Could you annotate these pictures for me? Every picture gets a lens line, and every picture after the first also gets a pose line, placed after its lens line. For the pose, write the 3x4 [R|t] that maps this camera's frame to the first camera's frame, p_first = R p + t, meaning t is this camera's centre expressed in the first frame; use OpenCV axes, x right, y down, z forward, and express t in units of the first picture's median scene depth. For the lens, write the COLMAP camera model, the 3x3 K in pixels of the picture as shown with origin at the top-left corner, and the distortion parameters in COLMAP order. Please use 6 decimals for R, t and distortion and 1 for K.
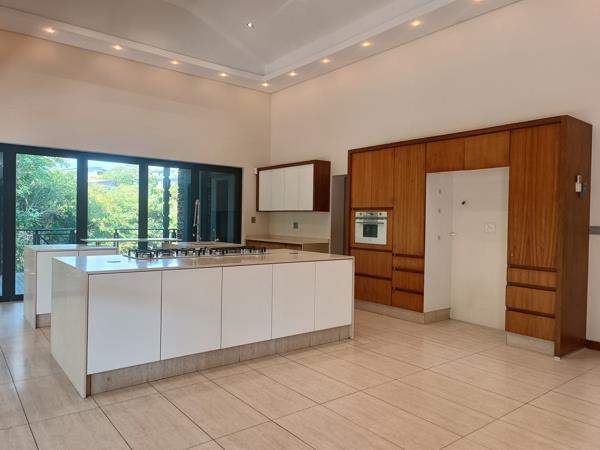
lens RADIAL K [[438.1, 0, 300.0], [0, 438.1, 225.0], [0, 0, 1]] dist [0.032324, -0.001604]
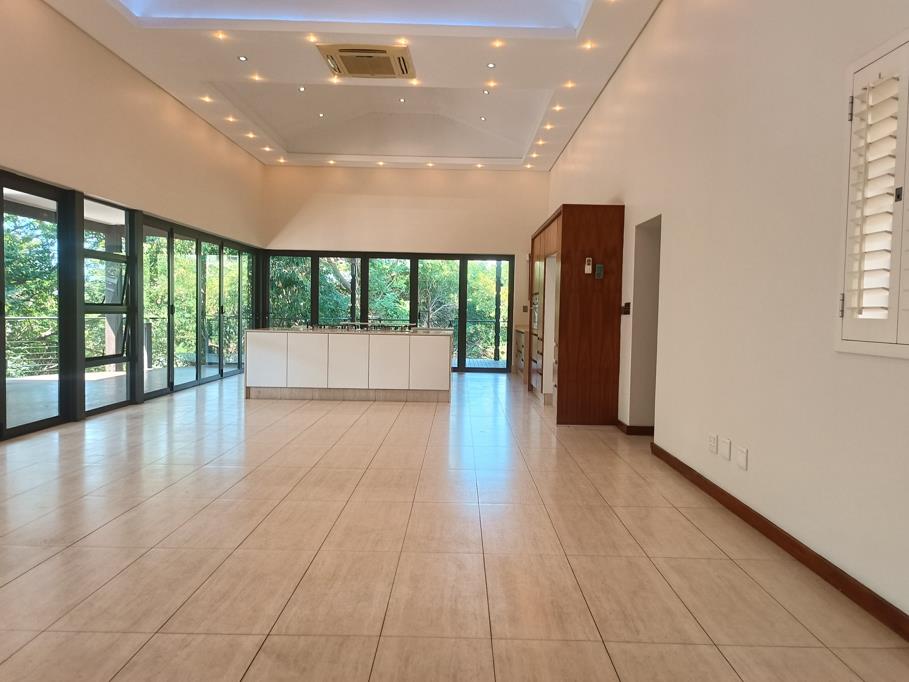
lens RADIAL K [[663.7, 0, 454.5], [0, 663.7, 341.0], [0, 0, 1]] dist [0.032324, -0.001604]
pose [[0.781679, 0.024850, -0.623185, 1.088491], [-0.012075, 0.999622, 0.024714, 0.040291], [0.623564, -0.011794, 0.781684, -0.354910]]
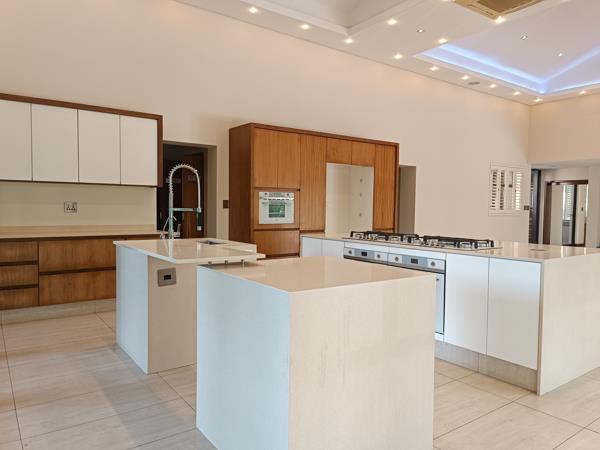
lens RADIAL K [[438.1, 0, 300.0], [0, 438.1, 225.0], [0, 0, 1]] dist [0.032324, -0.001604]
pose [[0.041061, -0.061836, 0.997241, -0.937607], [-0.000482, 0.998082, 0.061908, -0.018864], [-0.999157, -0.003023, 0.040953, 1.008102]]
